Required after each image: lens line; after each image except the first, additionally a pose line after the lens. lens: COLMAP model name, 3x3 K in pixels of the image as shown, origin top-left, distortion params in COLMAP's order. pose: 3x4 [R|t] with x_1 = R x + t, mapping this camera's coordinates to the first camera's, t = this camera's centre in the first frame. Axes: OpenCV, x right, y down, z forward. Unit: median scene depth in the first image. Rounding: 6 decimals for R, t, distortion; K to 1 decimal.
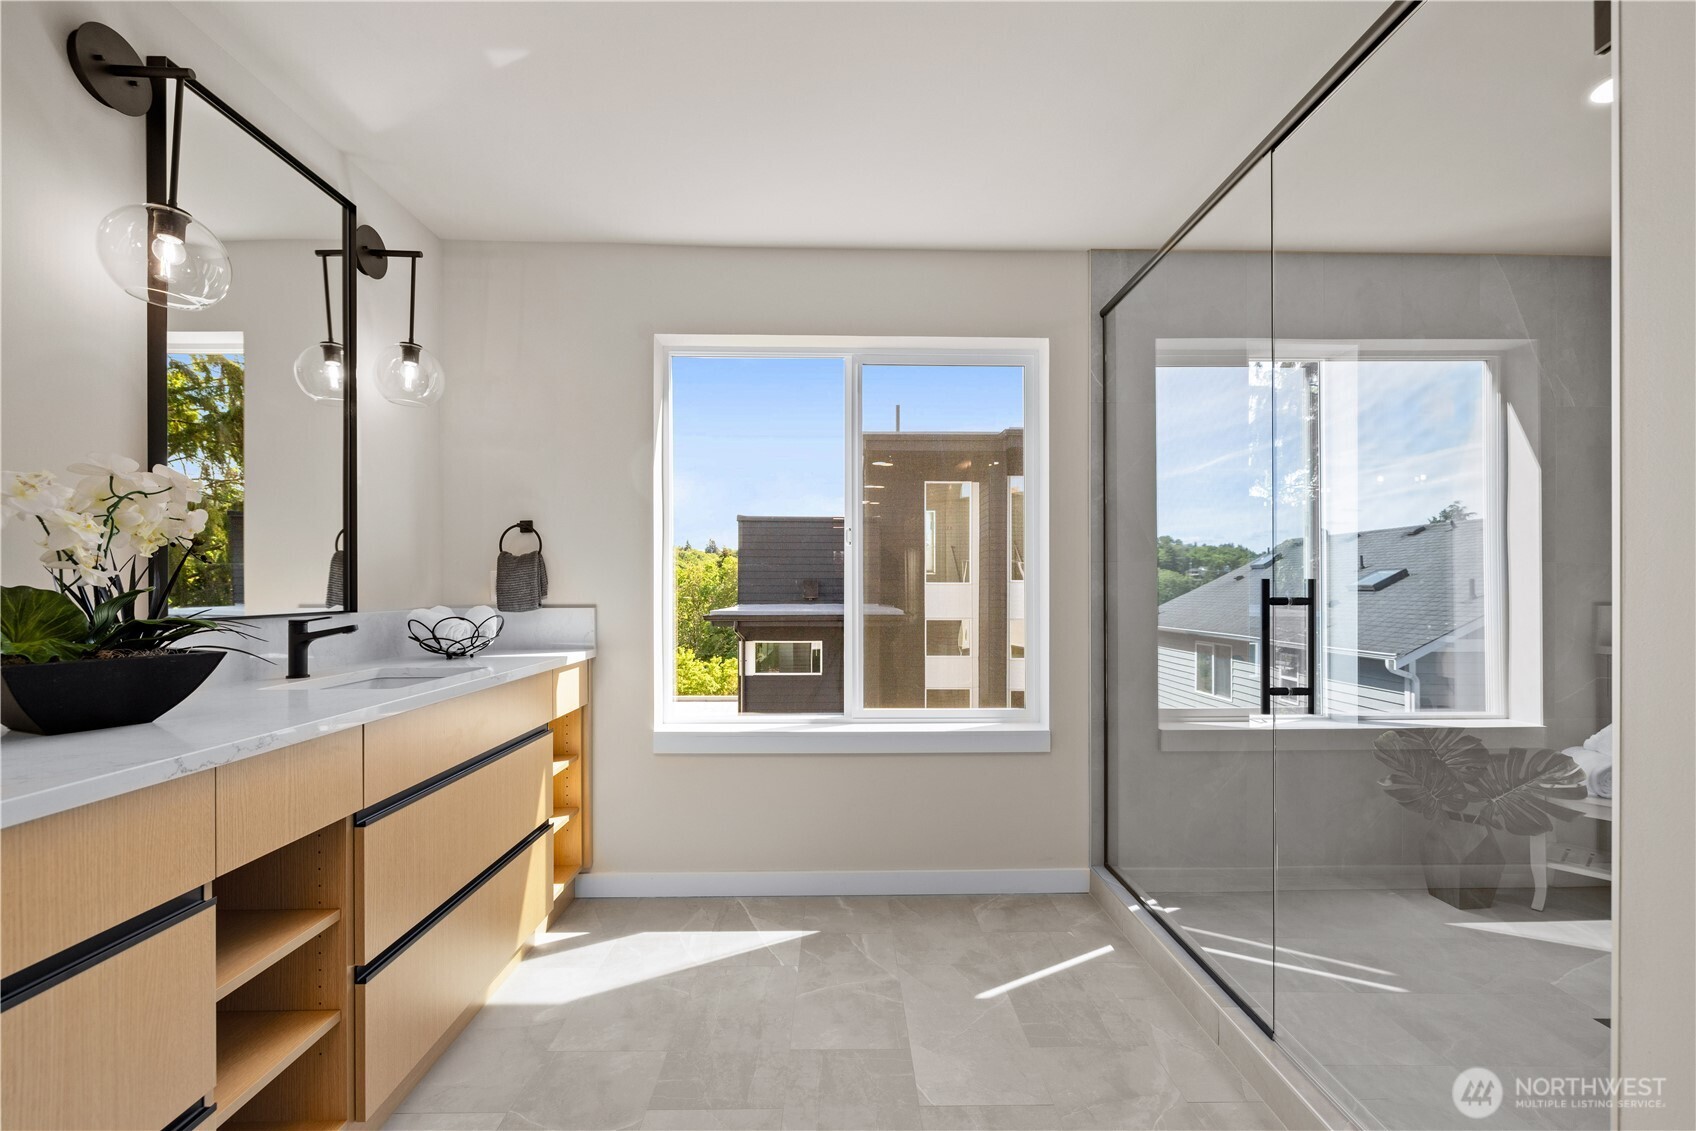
lens RADIAL K [[720.9, 0, 853.3], [0, 720.9, 587.5], [0, 0, 1]] dist [-0.000186, 0.000027]
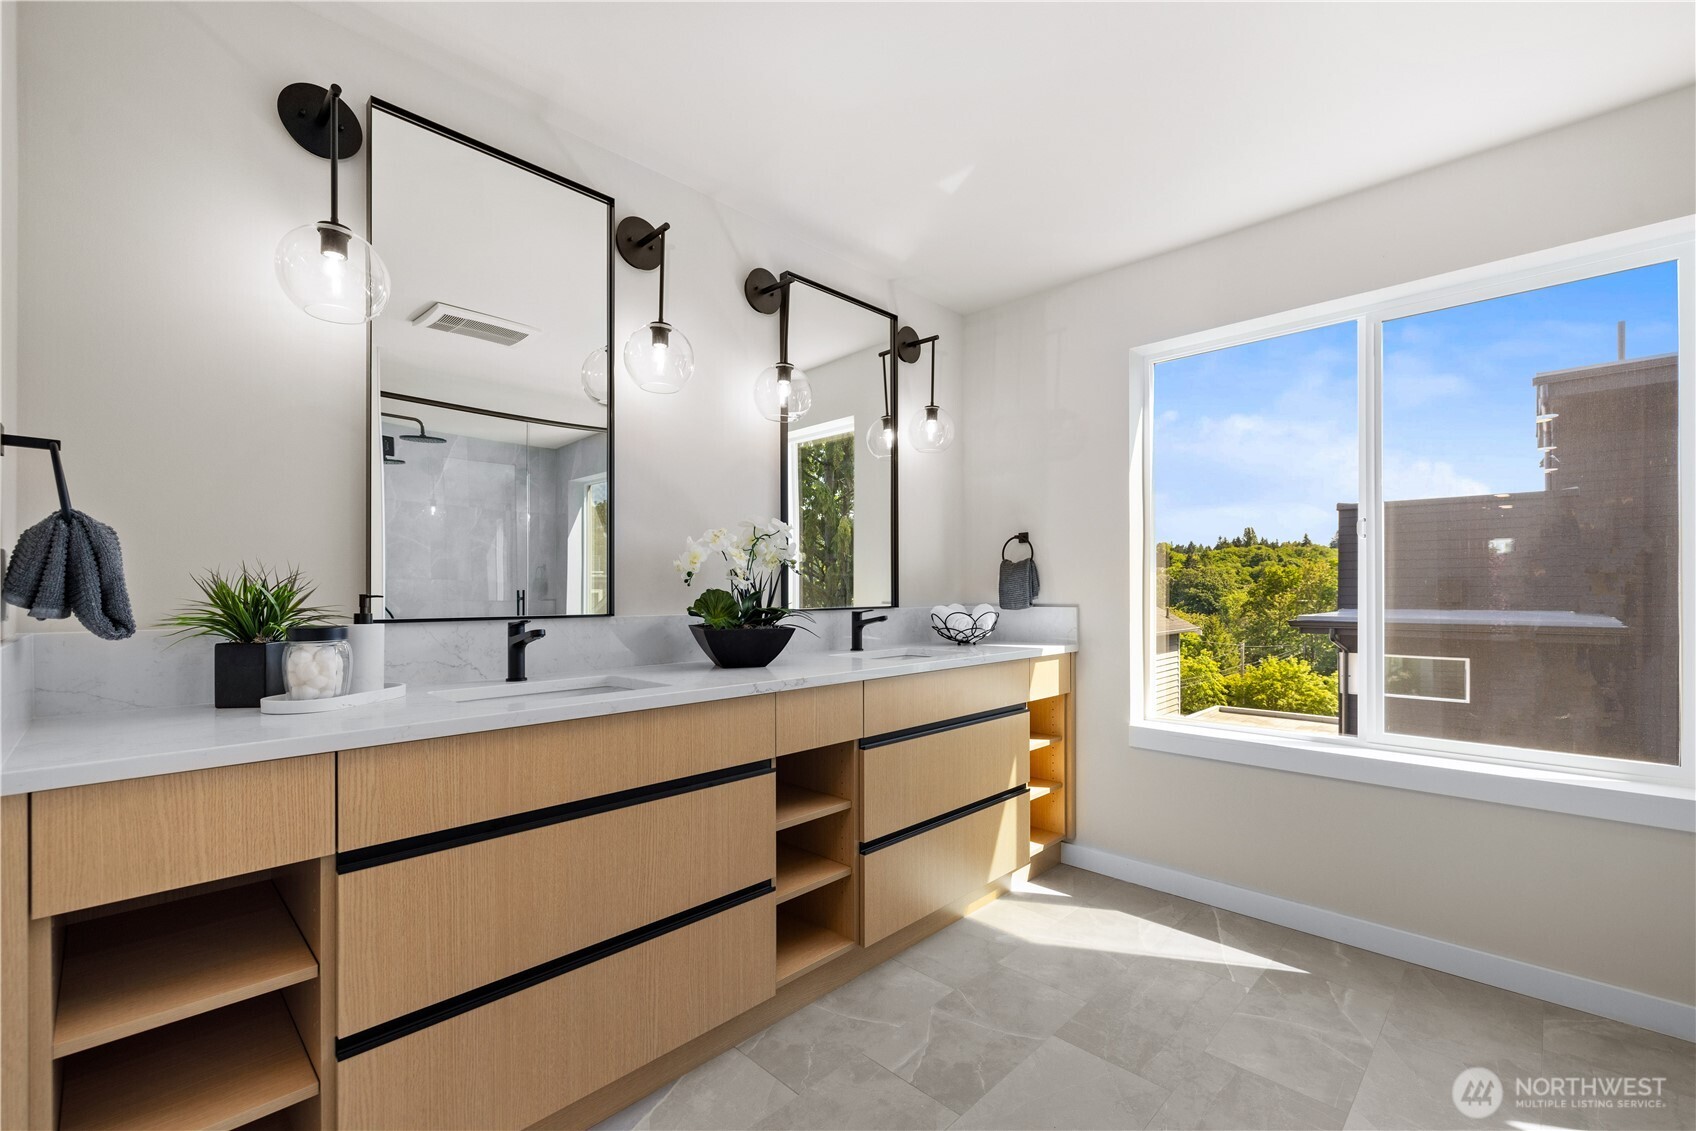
lens RADIAL K [[720.9, 0, 840.7], [0, 720.9, 582.6], [0, 0, 1]] dist [-0.000186, 0.000027]
pose [[0.697387, -0.007205, -0.716658, 0.261782], [0.000924, 0.999958, -0.009154, -0.000019], [0.716694, 0.005721, 0.697364, -0.056519]]
